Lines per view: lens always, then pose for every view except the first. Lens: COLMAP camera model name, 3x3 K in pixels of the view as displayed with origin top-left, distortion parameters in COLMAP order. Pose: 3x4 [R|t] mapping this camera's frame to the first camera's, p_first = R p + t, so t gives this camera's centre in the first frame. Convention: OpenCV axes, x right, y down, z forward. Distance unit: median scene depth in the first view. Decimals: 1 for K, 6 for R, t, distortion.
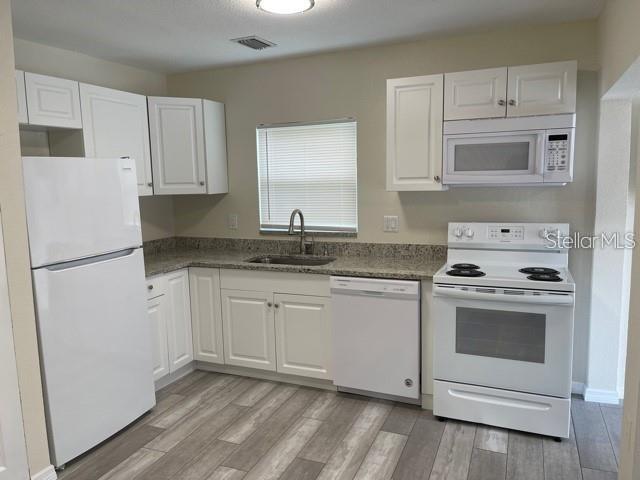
lens RADIAL K [[488.3, 0, 318.4], [0, 488.3, 241.0], [0, 0, 1]] dist [0.033894, -0.034623]
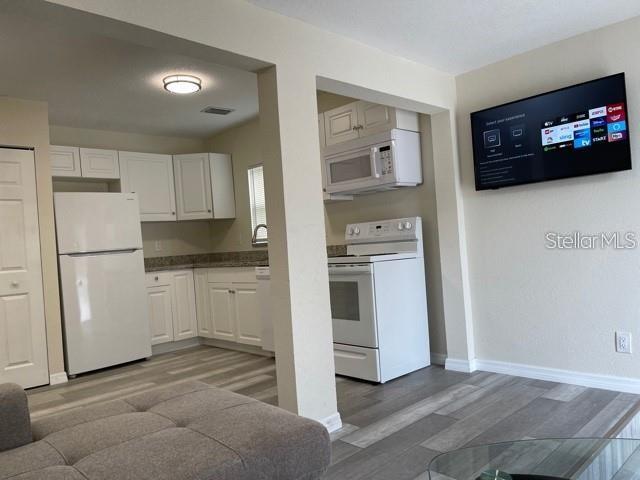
lens RADIAL K [[488.3, 0, 322.4], [0, 488.3, 244.6], [0, 0, 1]] dist [0.033894, -0.034623]
pose [[0.920321, -0.041849, -0.388920, 0.701561], [-0.000342, 0.994174, -0.107784, 0.151207], [0.391165, 0.099329, 0.914945, -0.180599]]
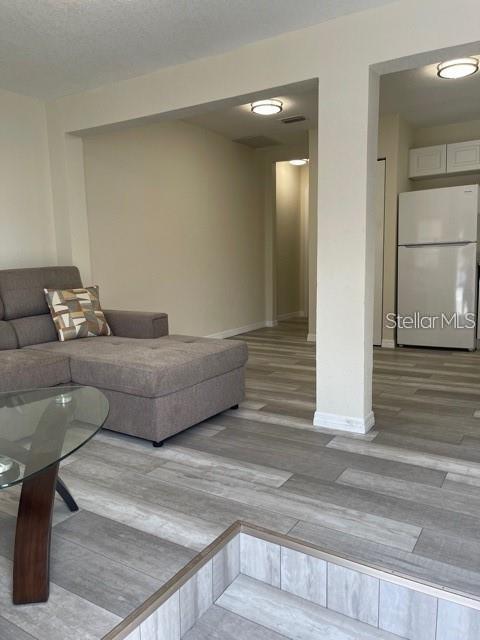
lens RADIAL K [[488.3, 0, 240.5], [0, 488.3, 319.2], [0, 0, 1]] dist [0.033894, -0.034623]
pose [[-0.160520, 0.149344, -0.975669, 1.197243], [-0.100522, 0.980874, 0.166679, 0.061179], [0.981900, 0.124832, -0.142438, 0.474264]]
